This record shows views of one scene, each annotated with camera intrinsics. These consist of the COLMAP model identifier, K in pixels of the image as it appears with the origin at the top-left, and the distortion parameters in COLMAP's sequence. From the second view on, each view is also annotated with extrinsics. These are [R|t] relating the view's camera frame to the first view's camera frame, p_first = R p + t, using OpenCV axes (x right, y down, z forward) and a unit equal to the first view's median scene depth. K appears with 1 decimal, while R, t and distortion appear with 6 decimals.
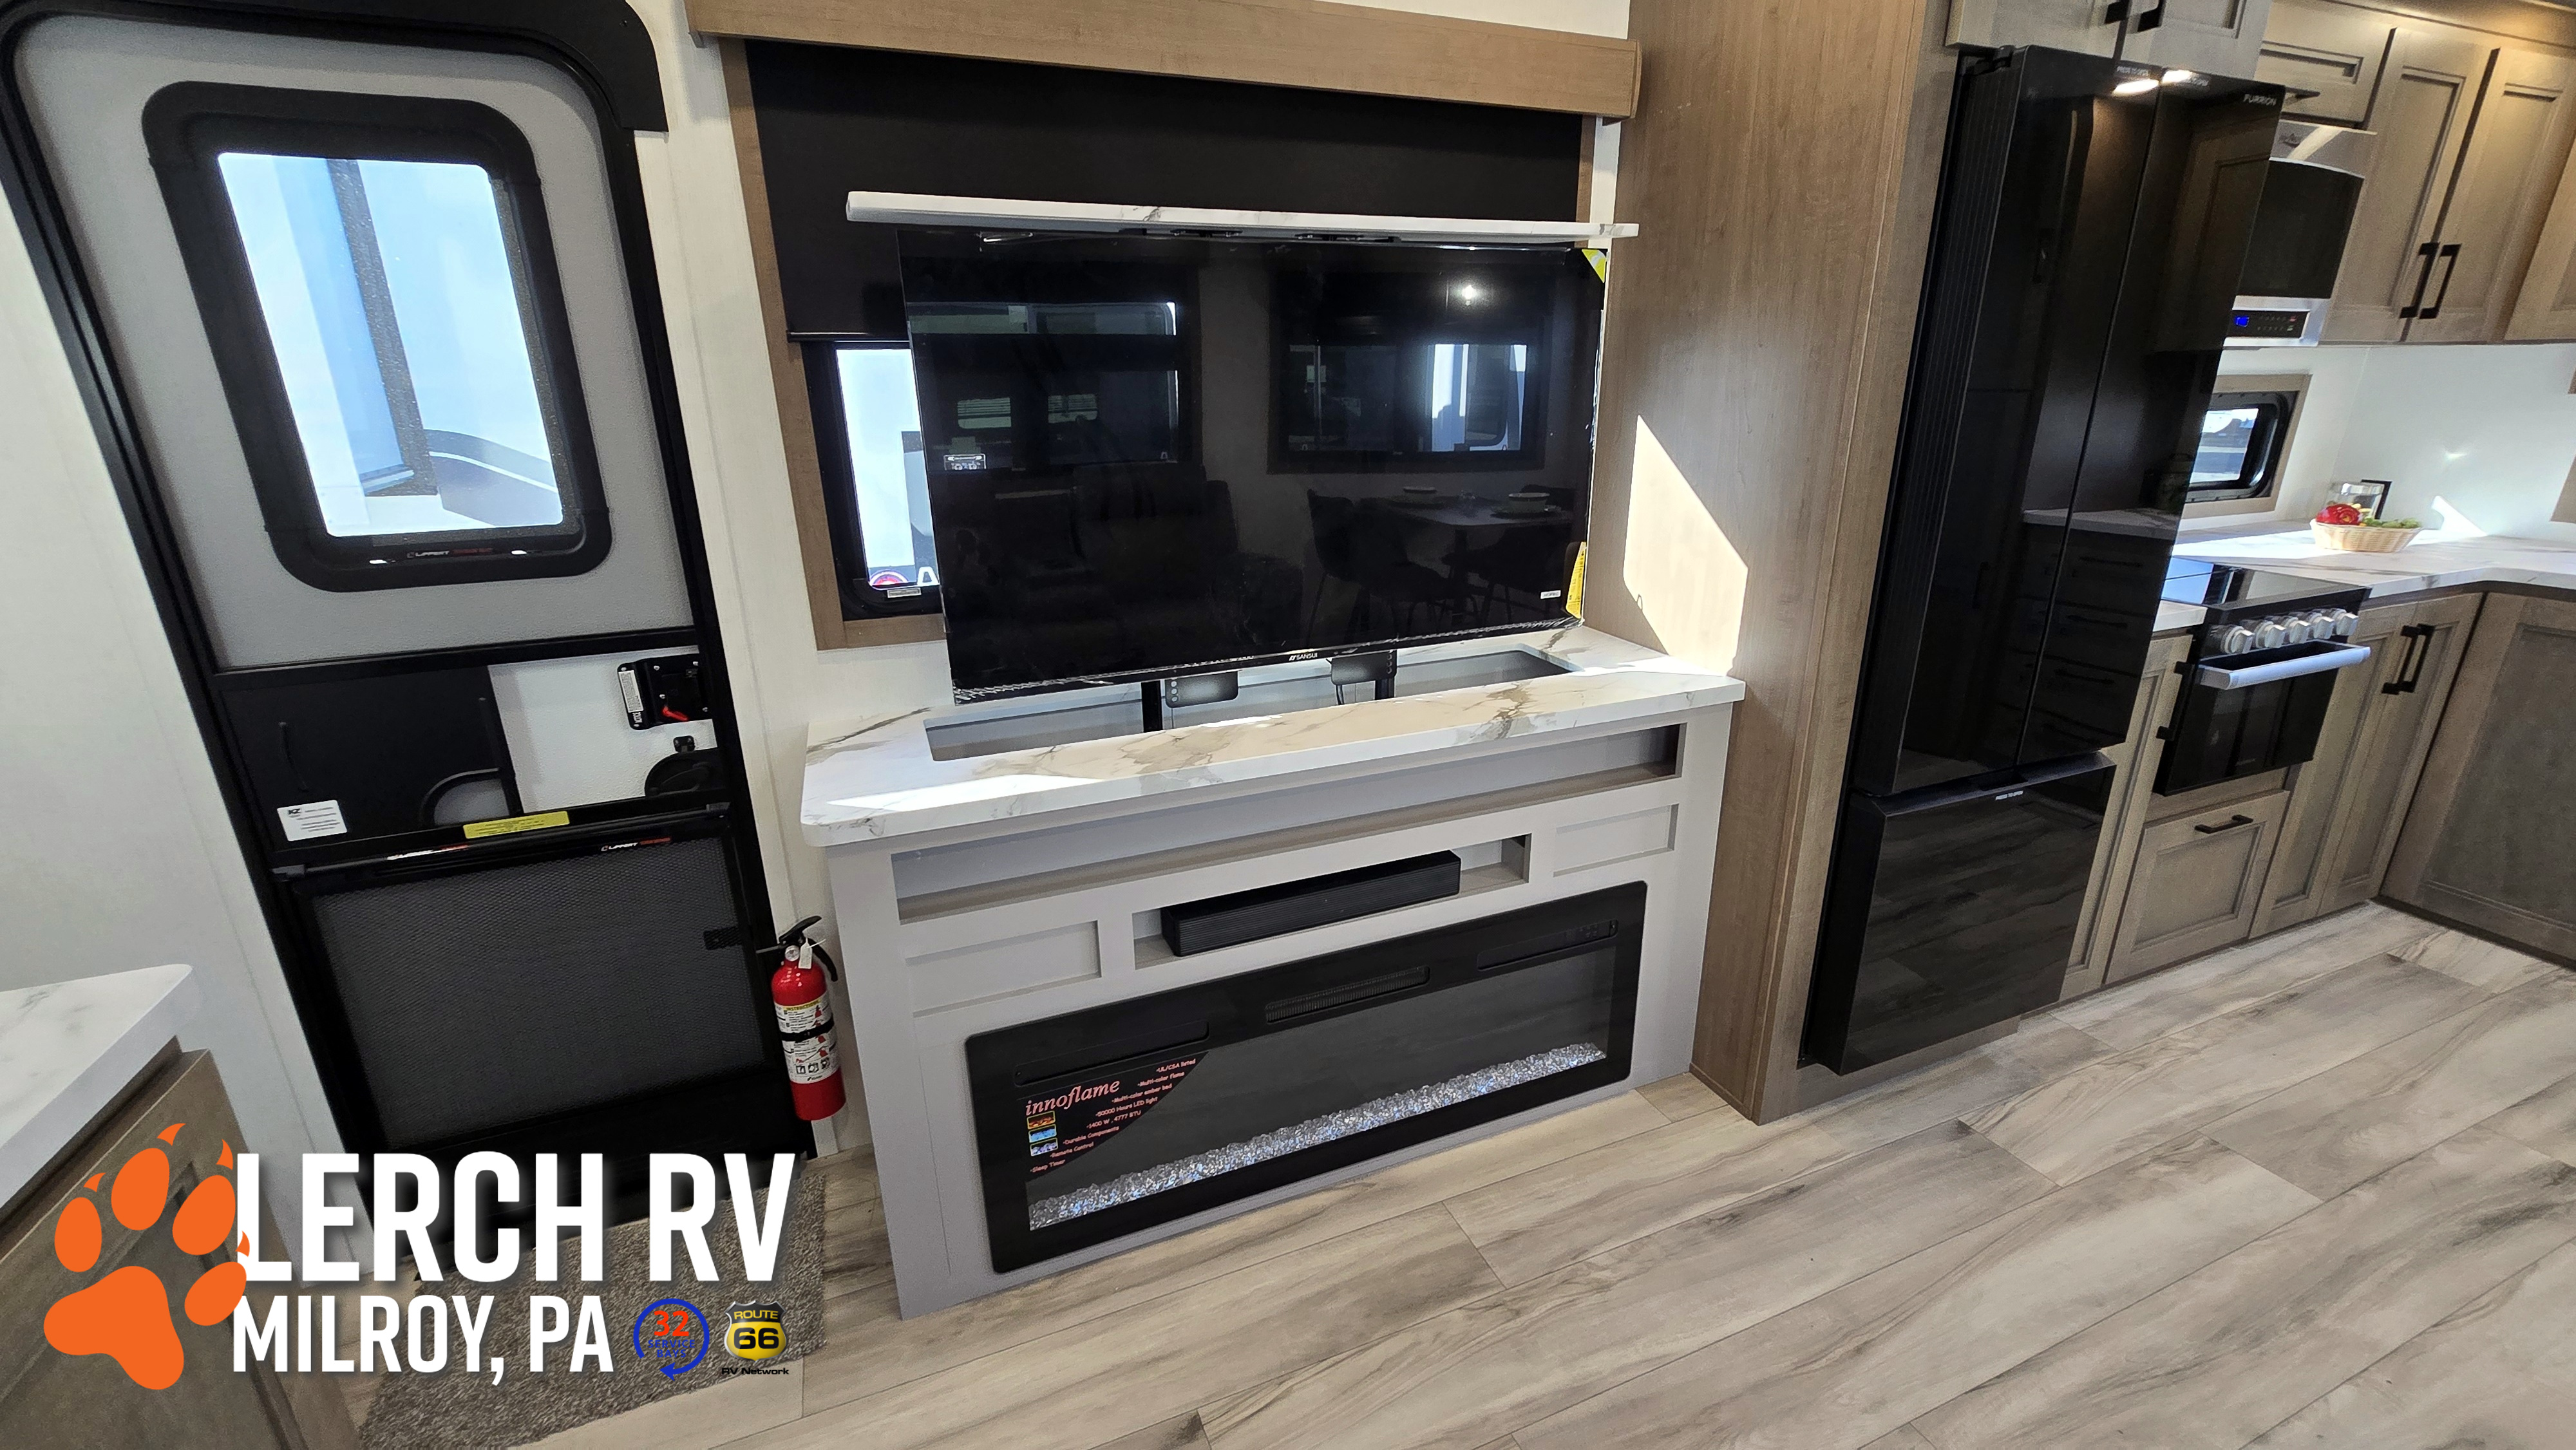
lens RADIAL K [[1051.3, 0, 1287.9], [0, 1051.3, 711.0], [0, 0, 1]] dist [-0.005651, 0.001276]
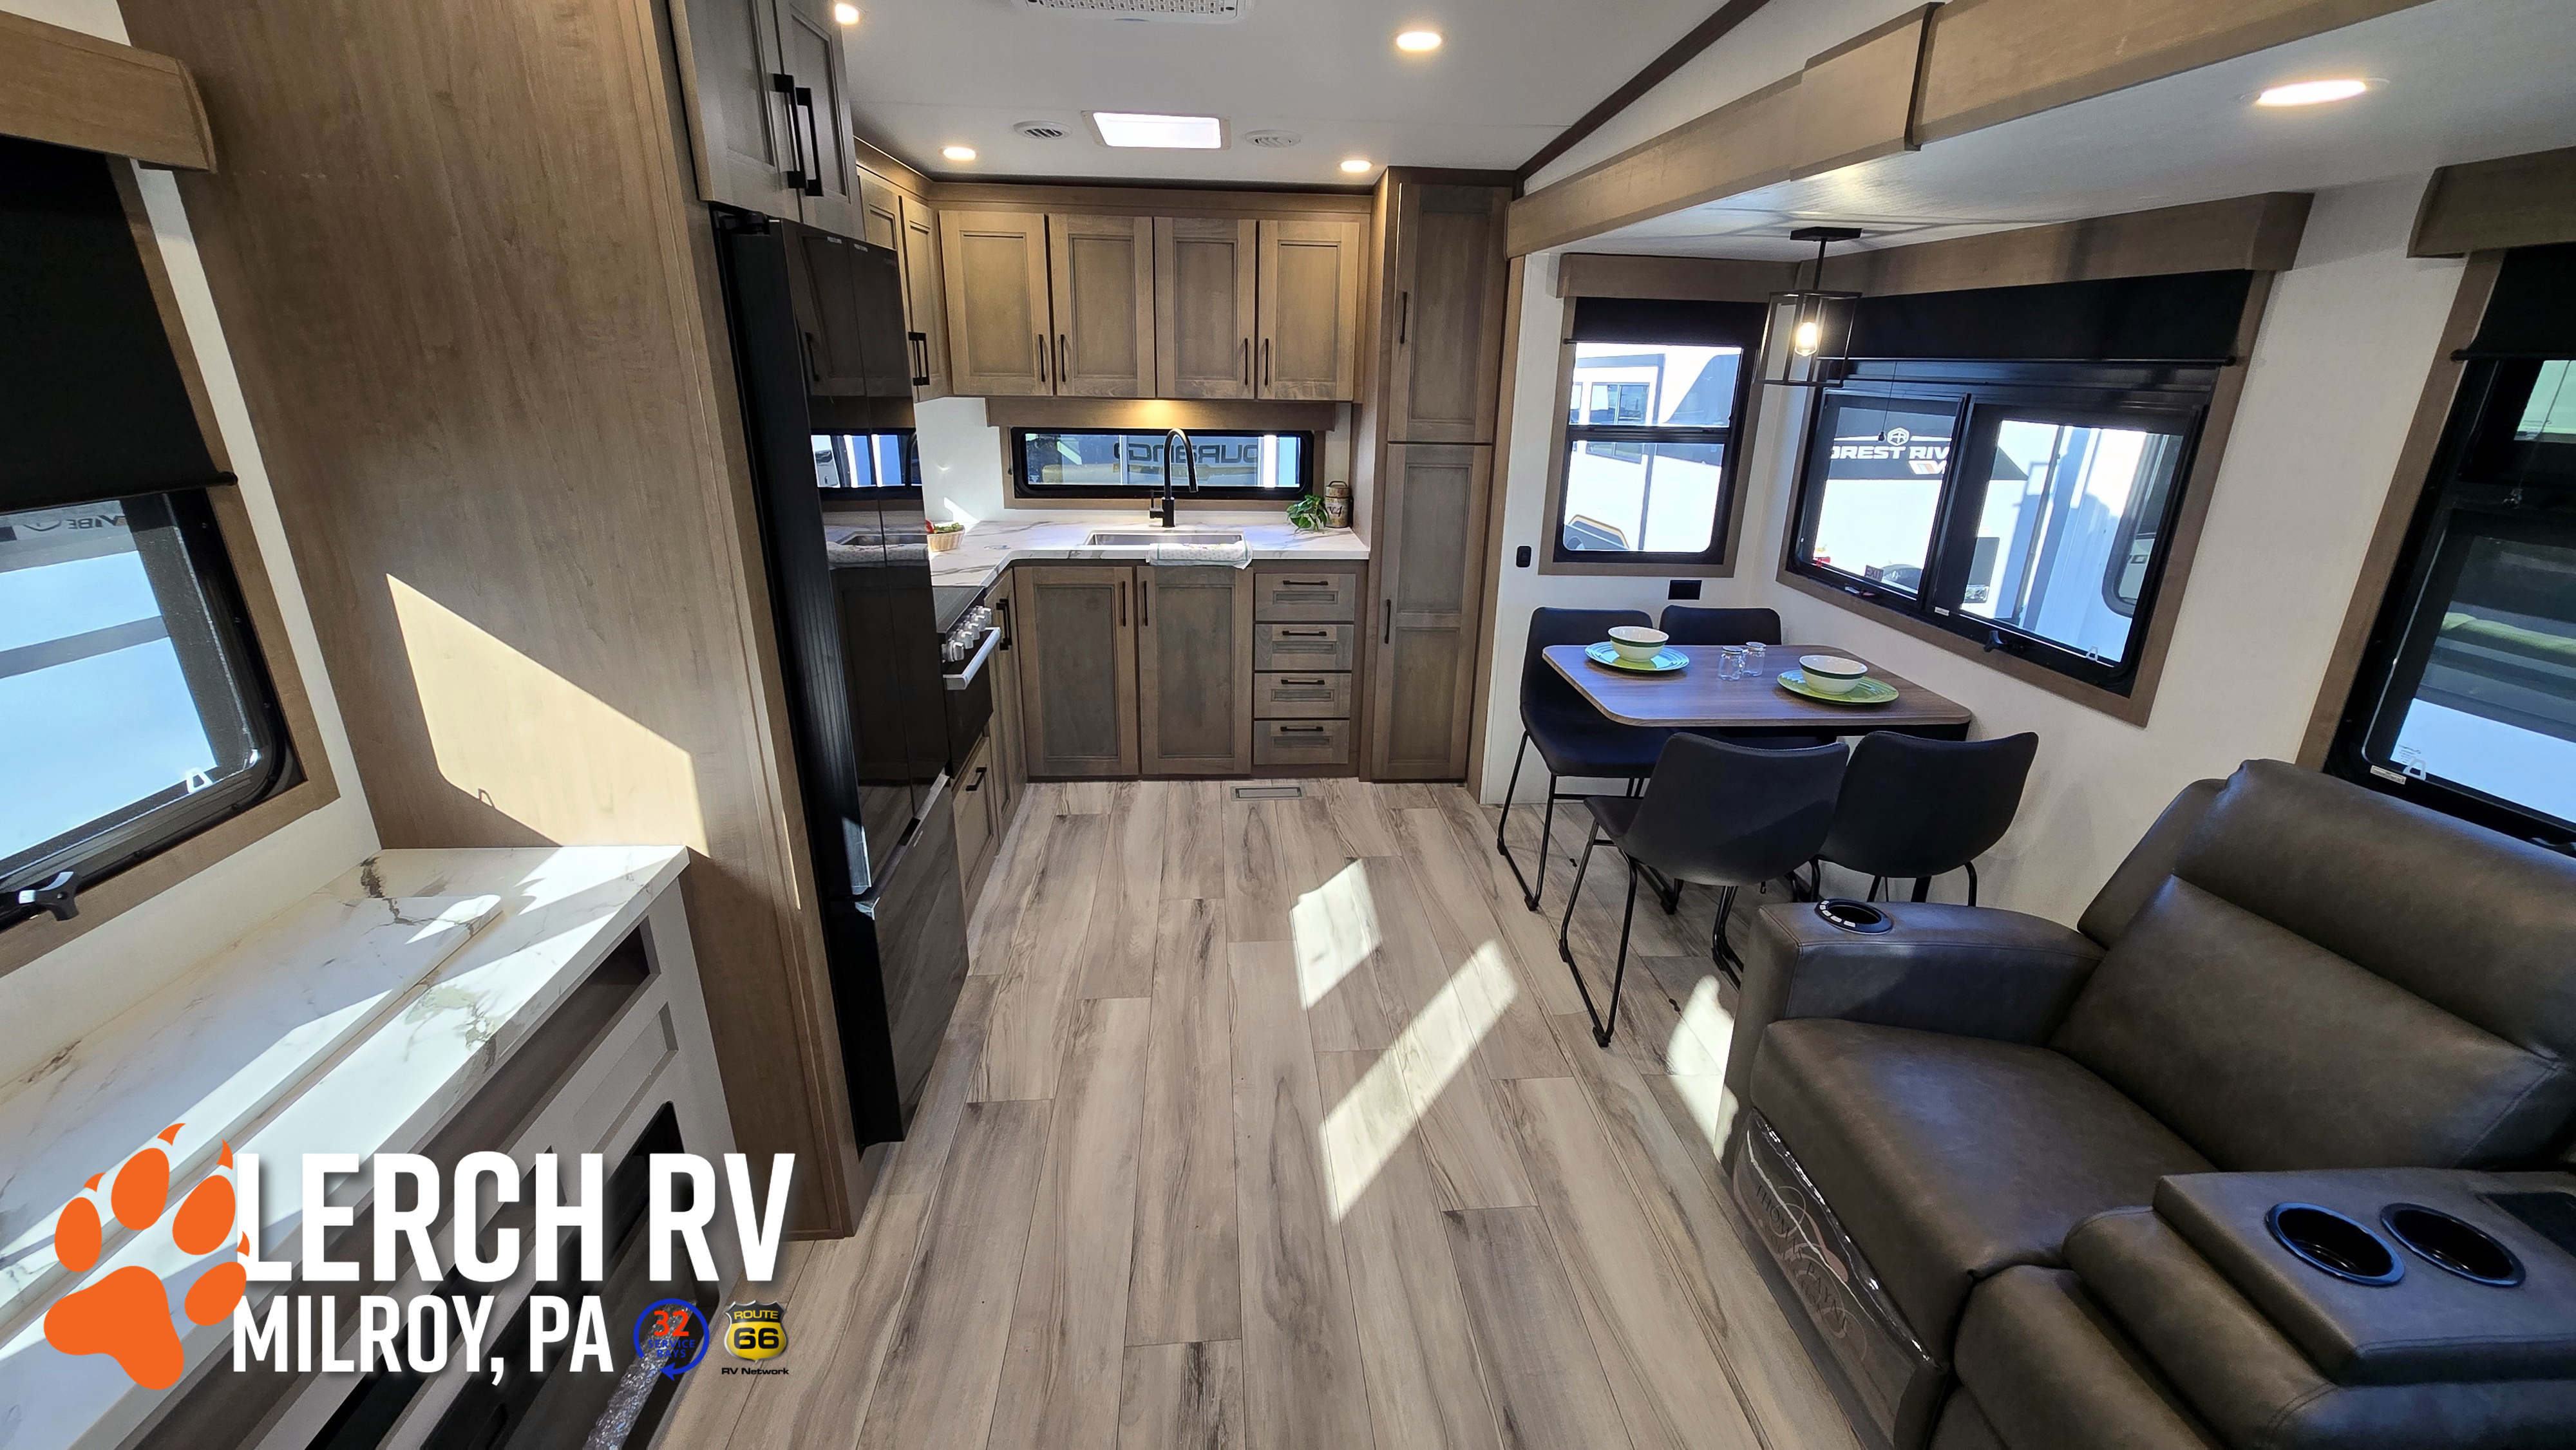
lens RADIAL K [[1051.3, 0, 1288.3], [0, 1051.3, 707.8], [0, 0, 1]] dist [-0.005651, 0.001276]
pose [[0.311176, -0.302196, 0.901026, -0.196799], [0.278747, 0.935419, 0.217463, -0.203115], [-0.908554, 0.183489, 0.375316, 0.173350]]
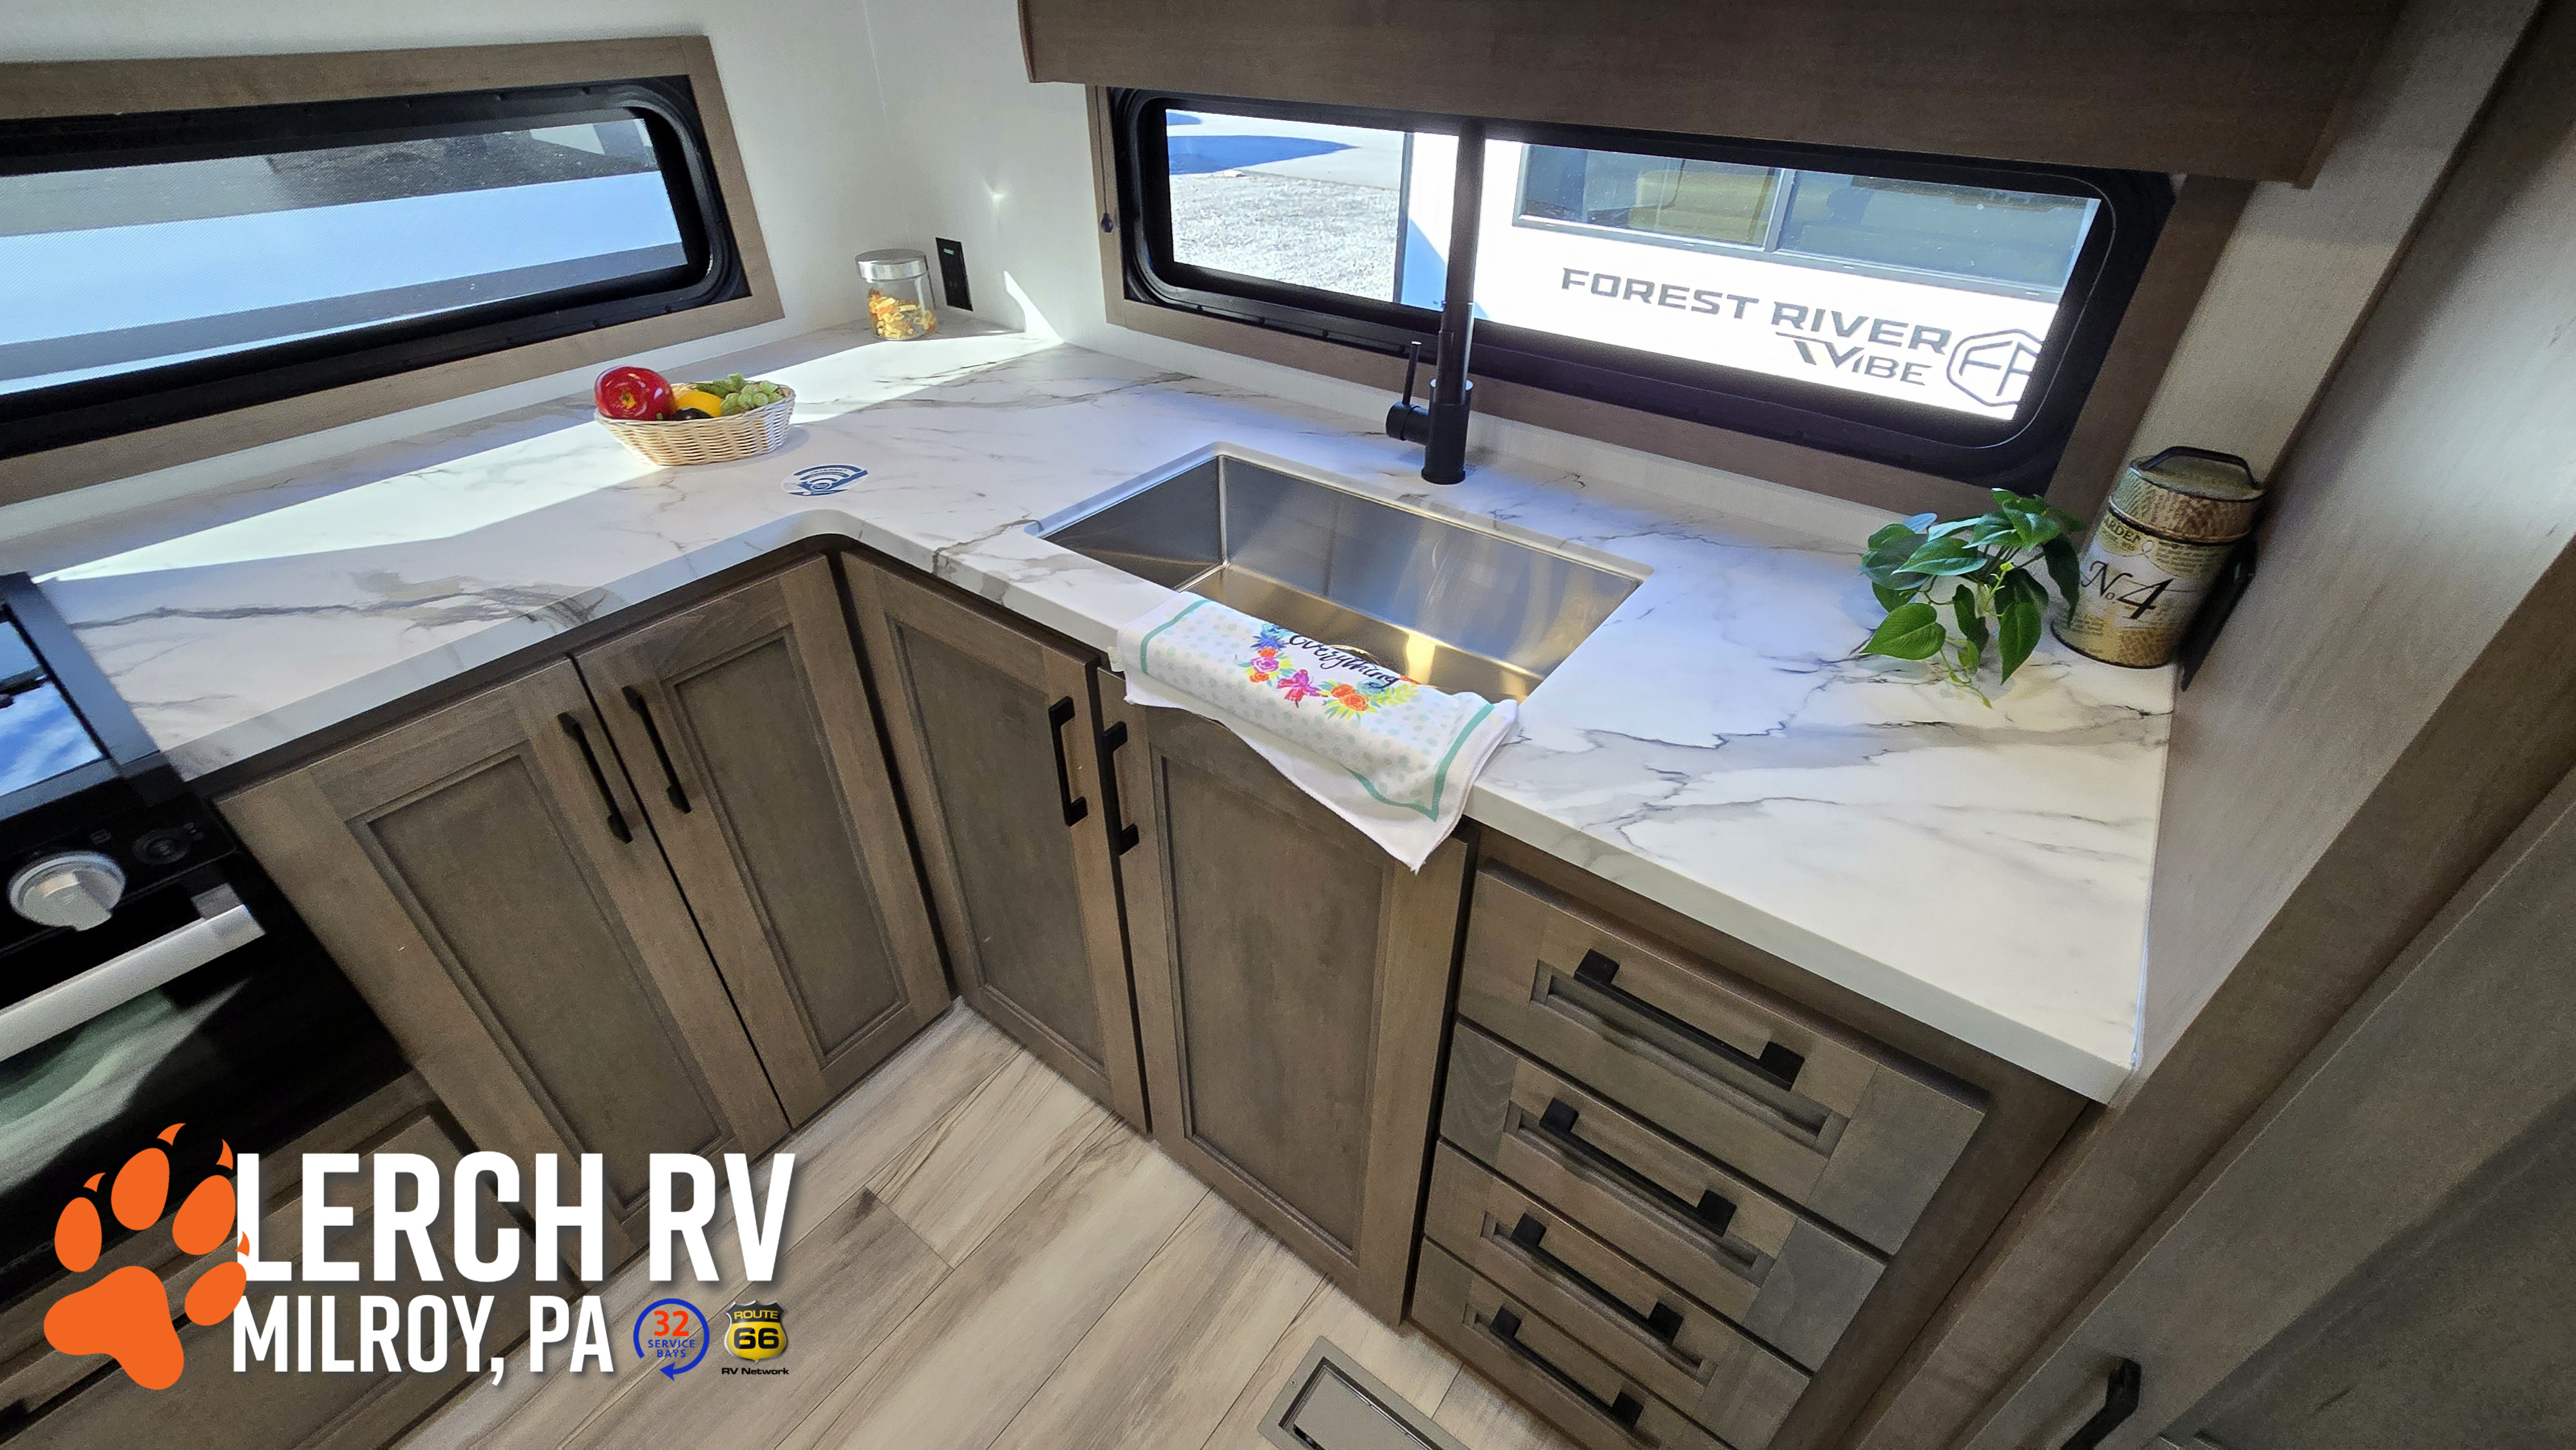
lens RADIAL K [[1051.3, 0, 1284.4], [0, 1051.3, 708.0], [0, 0, 1]] dist [-0.005651, 0.001276]
pose [[0.863319, -0.288948, 0.413751, 1.573076], [0.155347, 0.932211, 0.326880, -0.249696], [-0.480154, -0.217927, 0.849682, 0.648746]]
